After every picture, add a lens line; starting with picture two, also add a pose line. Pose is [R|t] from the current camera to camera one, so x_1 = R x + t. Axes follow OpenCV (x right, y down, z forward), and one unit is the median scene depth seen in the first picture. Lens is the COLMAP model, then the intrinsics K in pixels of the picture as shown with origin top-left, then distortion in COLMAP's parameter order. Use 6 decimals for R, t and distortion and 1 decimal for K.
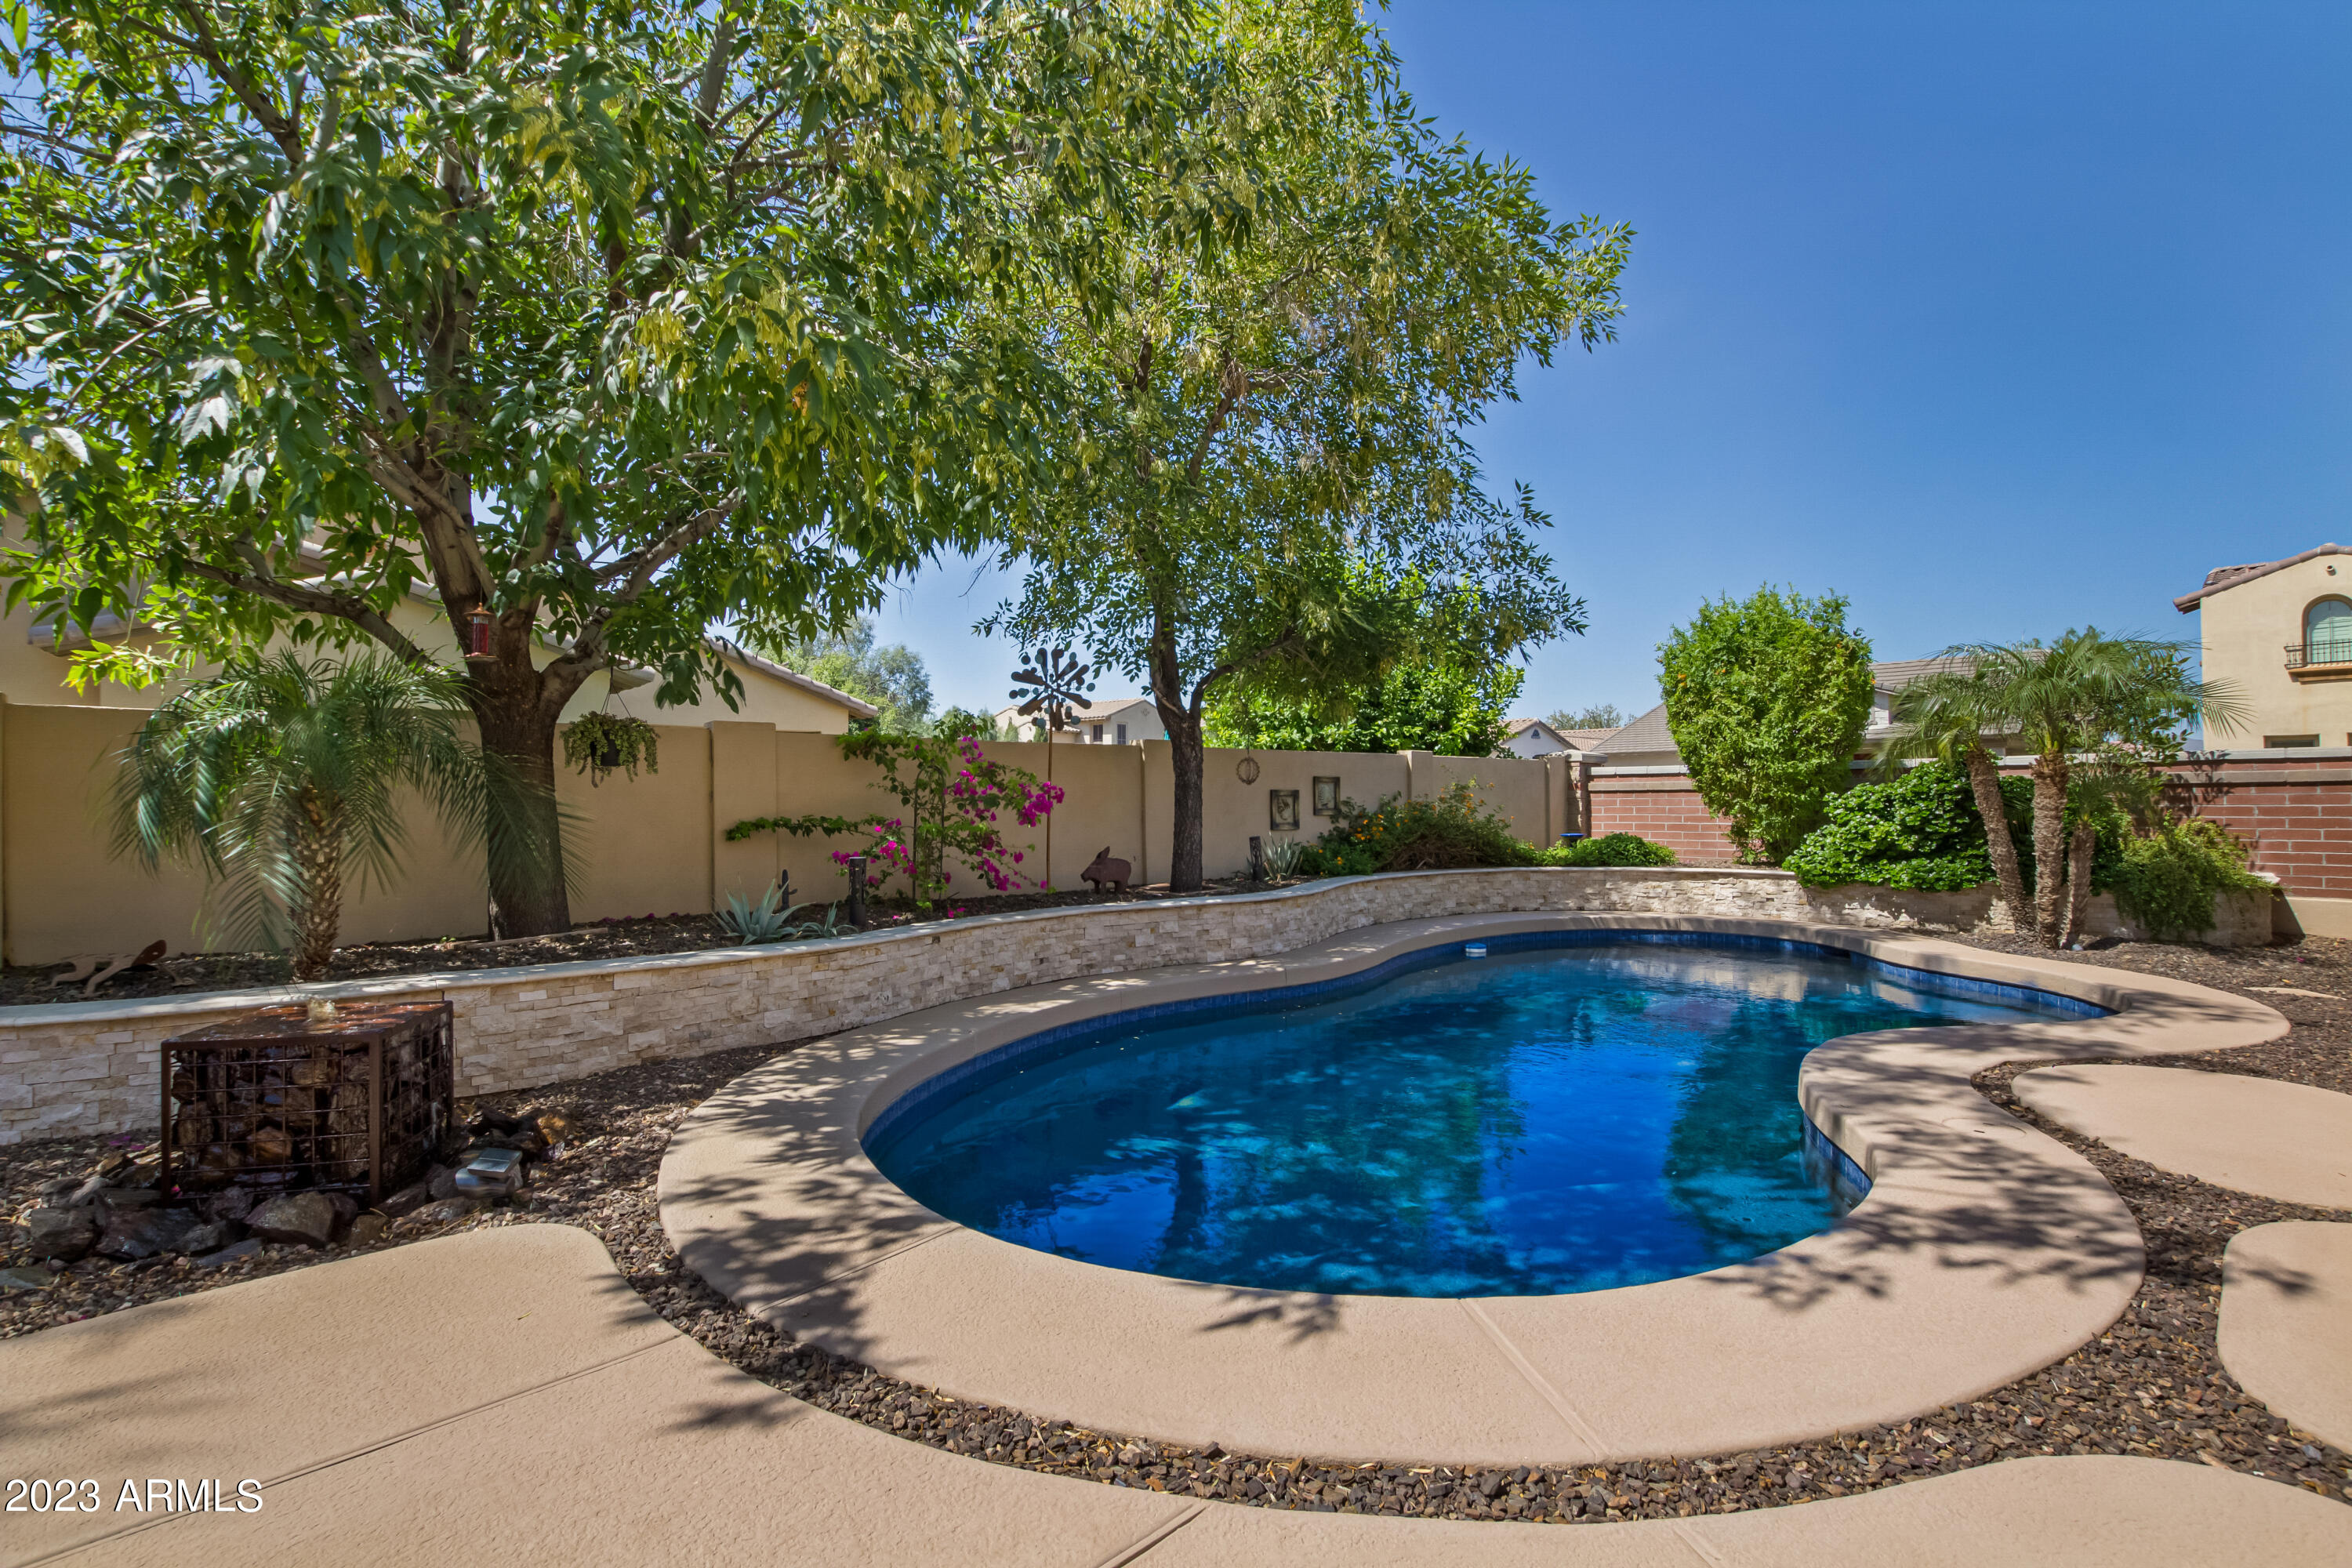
lens RADIAL K [[1073.3, 0, 1176.2], [0, 1073.3, 760.8], [0, 0, 1]] dist [-0.018075, -0.000683]
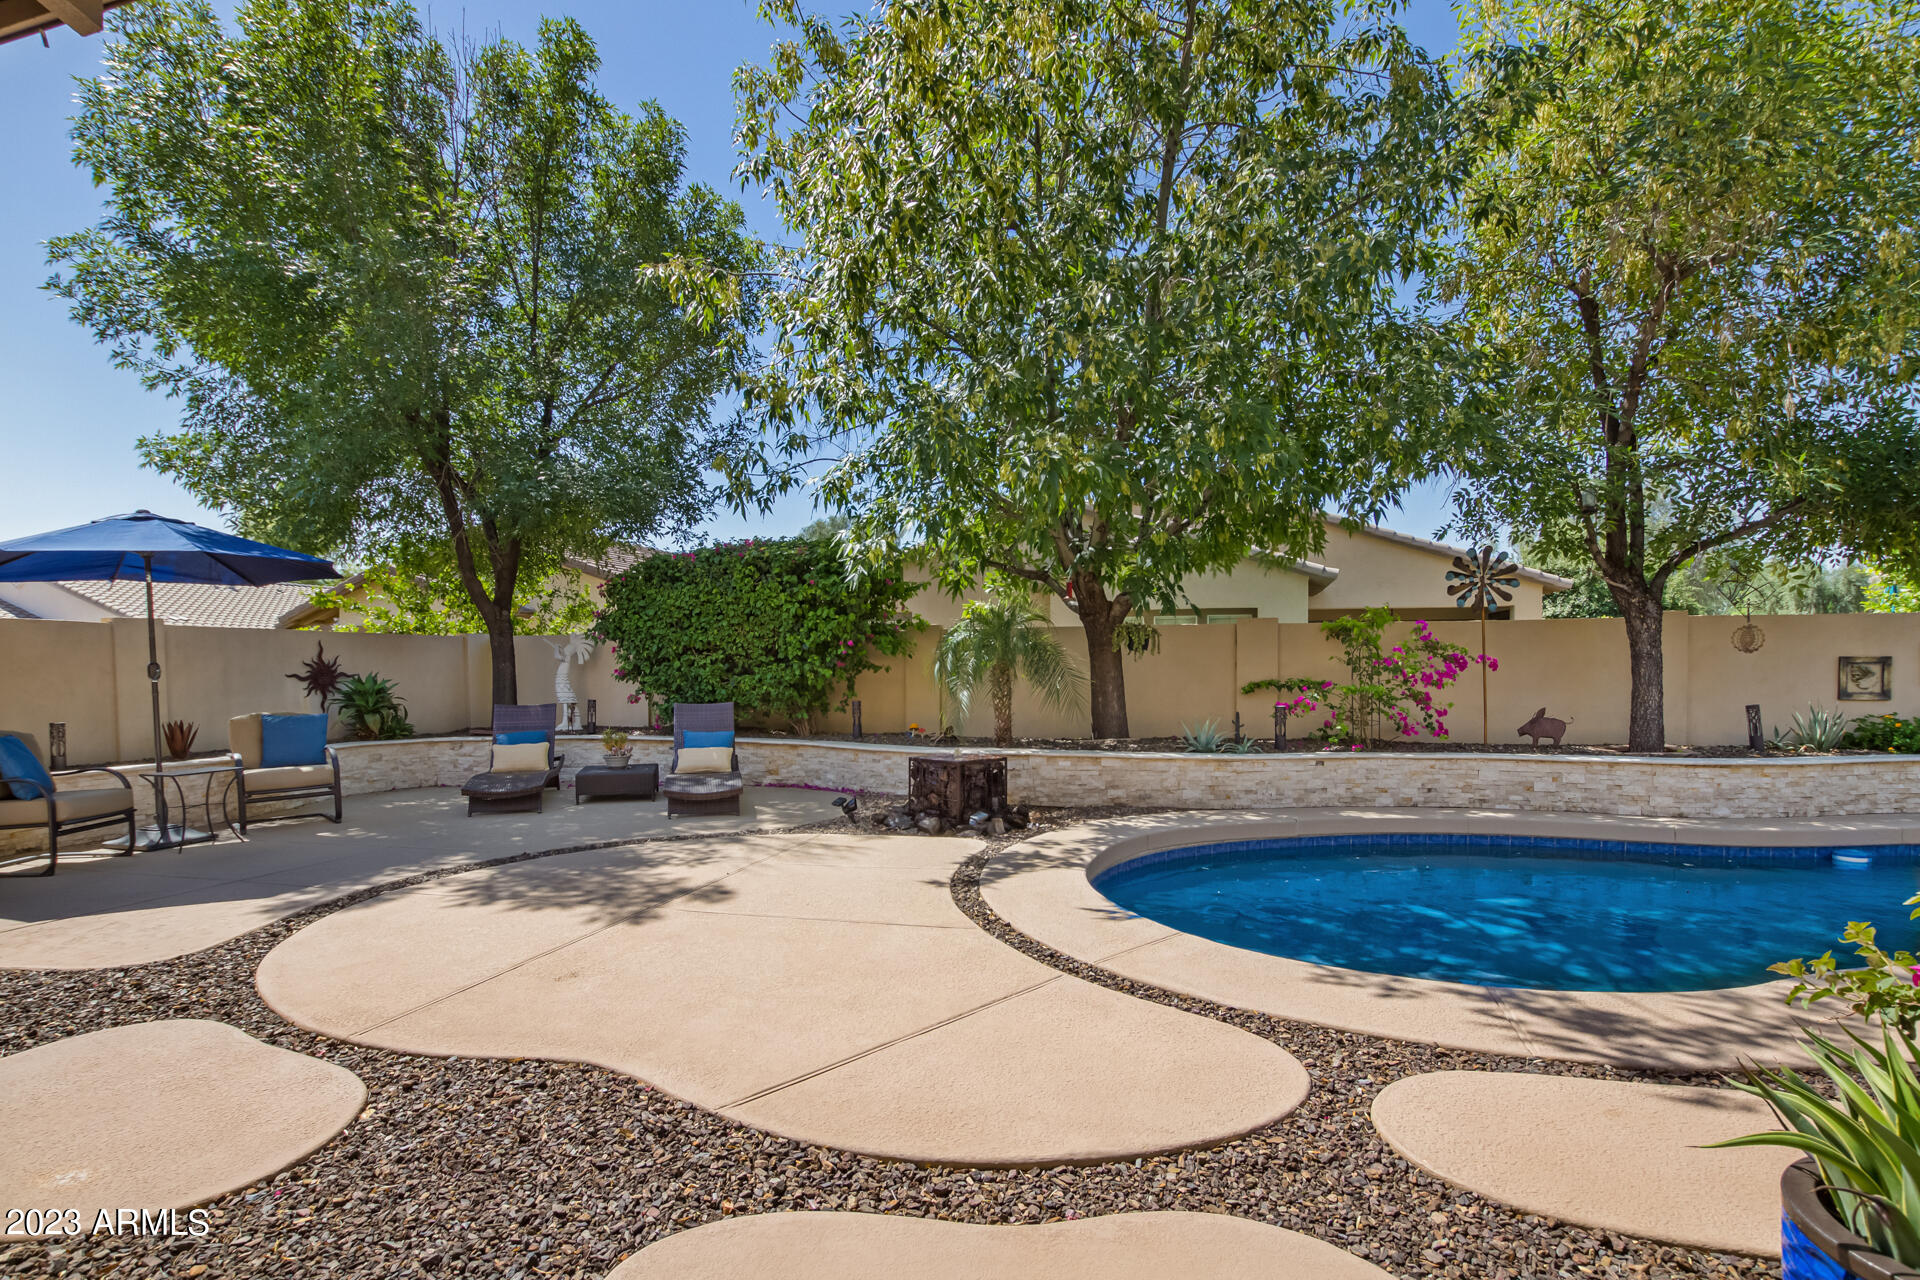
lens RADIAL K [[876.2, 0, 951.6], [0, 876.2, 656.2], [0, 0, 1]] dist [-0.018075, -0.000683]
pose [[0.534192, -0.007689, -0.845328, 0.564393], [0.032722, 0.999397, 0.011587, -0.012466], [0.844730, -0.033850, 0.534121, -0.079440]]
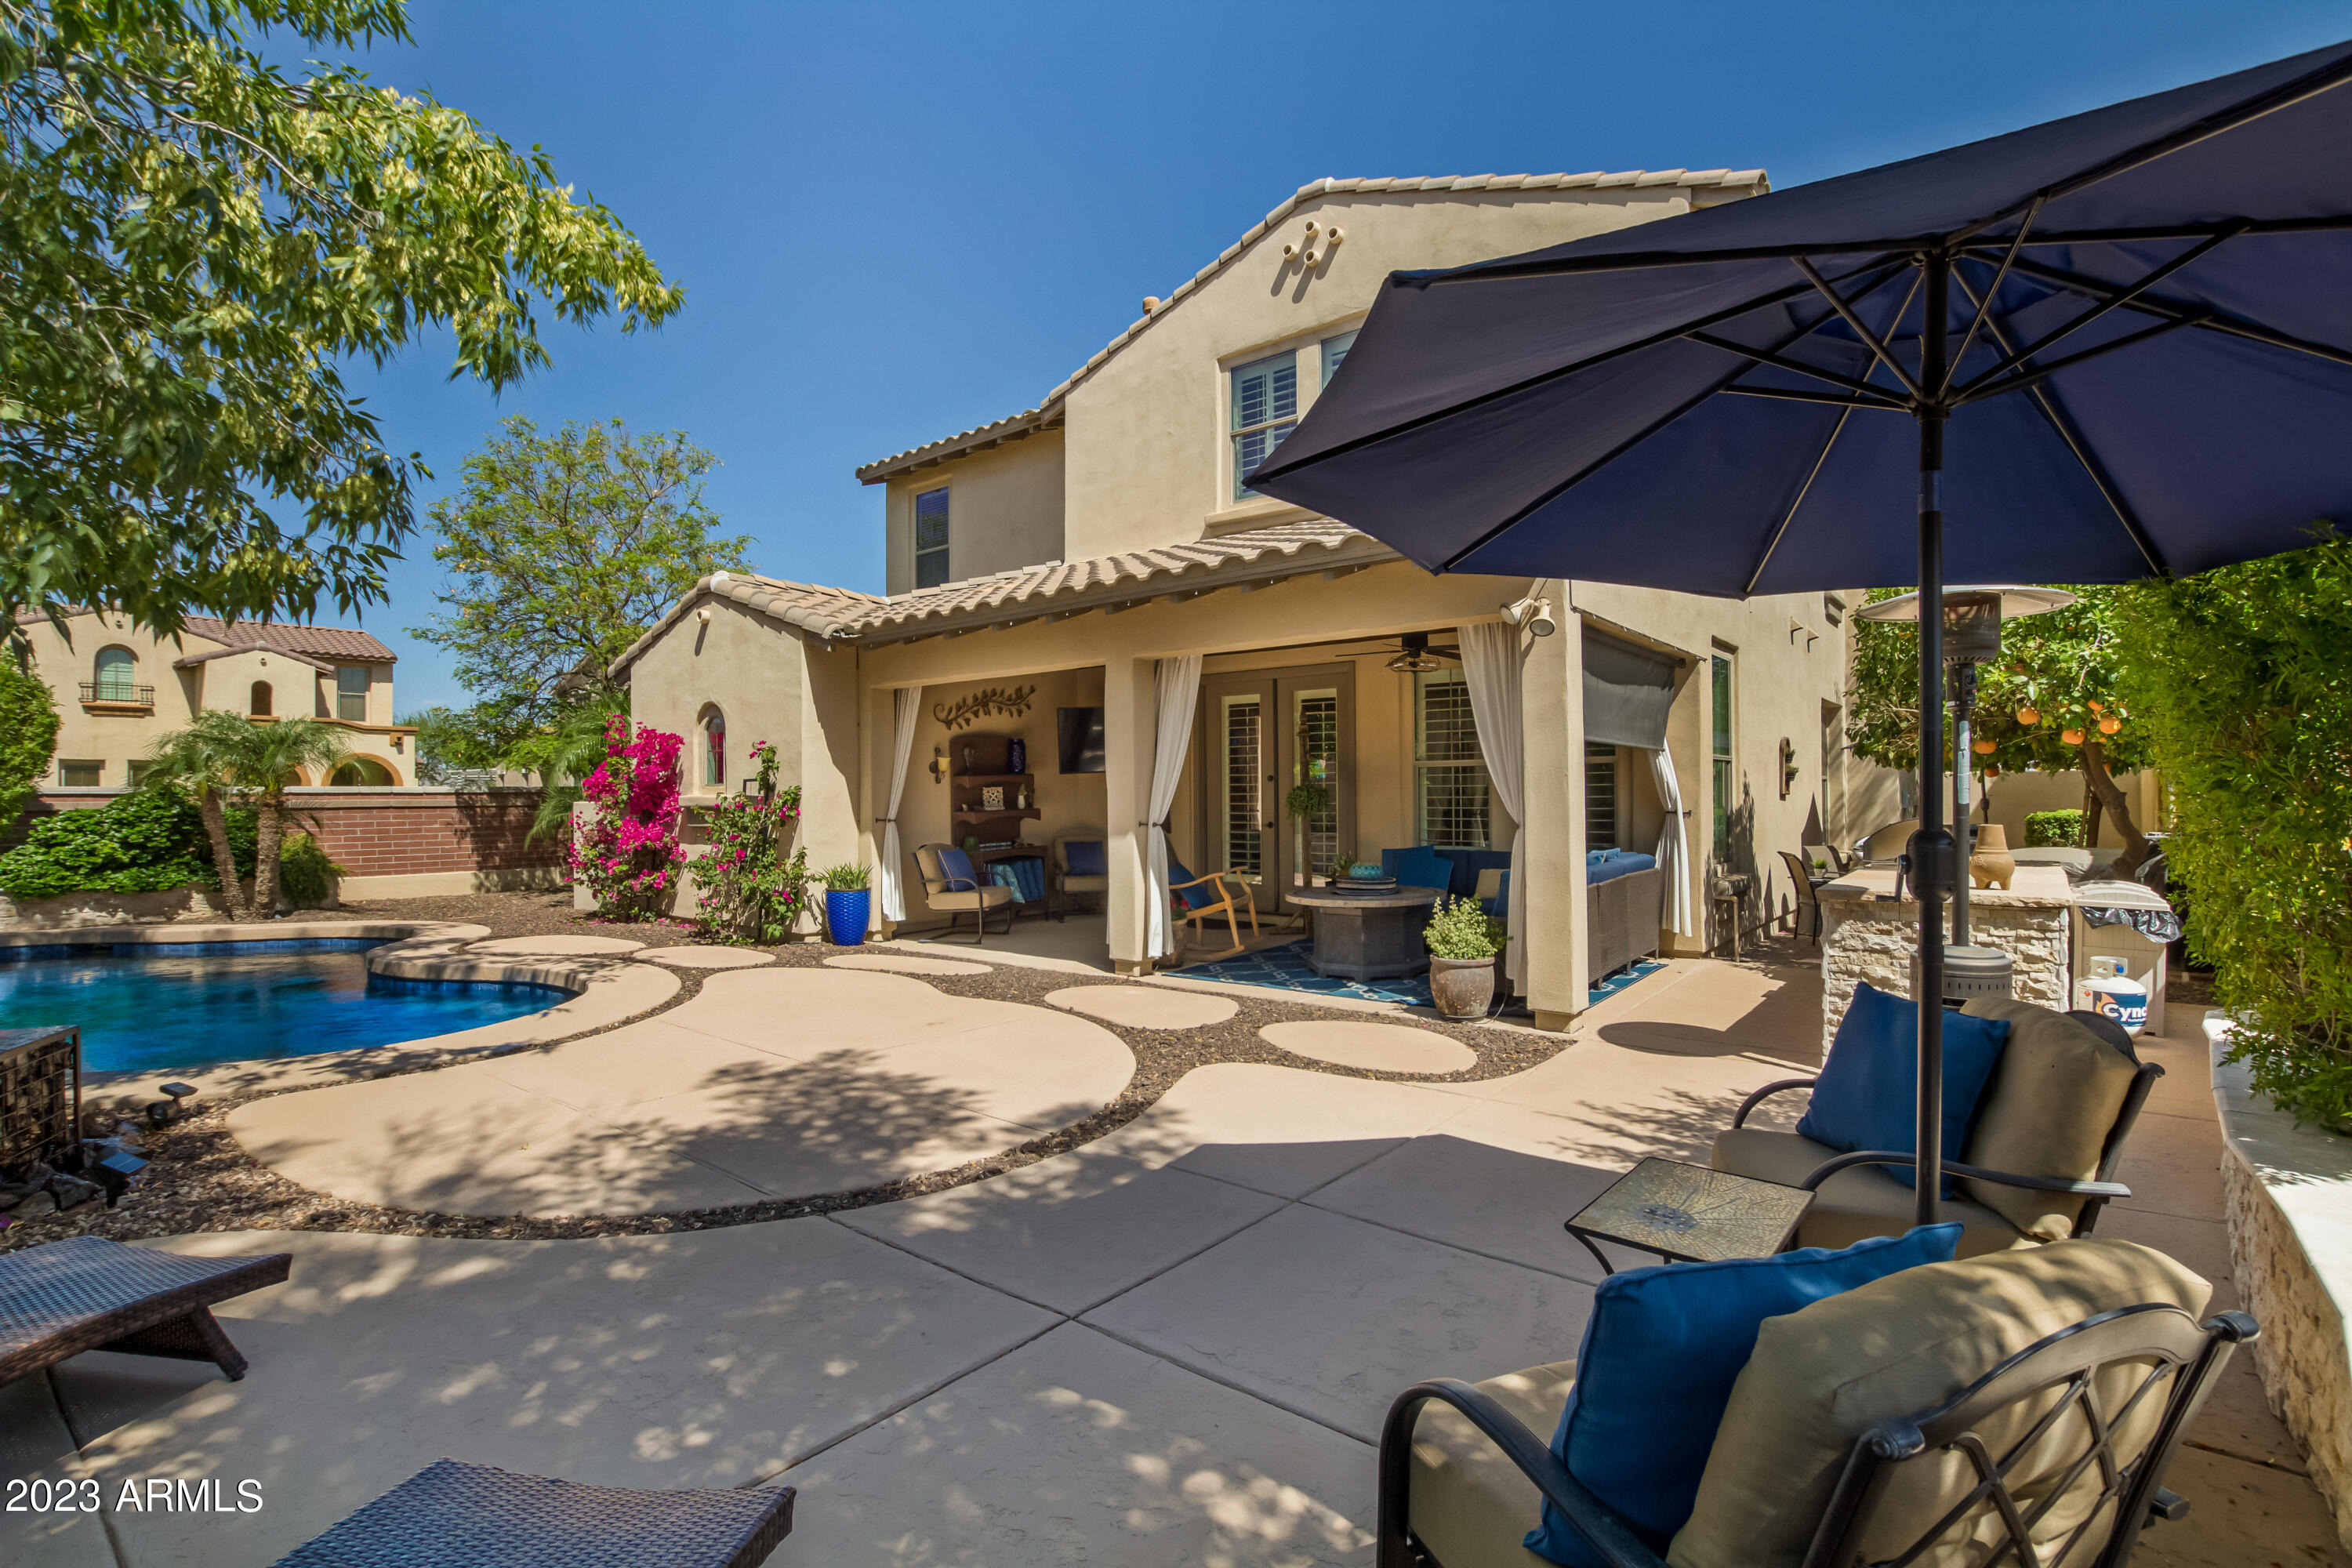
lens RADIAL K [[1073.3, 0, 1175.3], [0, 1073.3, 796.4], [0, 0, 1]] dist [-0.018075, -0.000683]
pose [[-0.148616, 0.007569, 0.988866, -0.974805], [-0.029312, 0.999498, -0.012055, -0.020919], [-0.988461, -0.030777, -0.148319, -0.068439]]
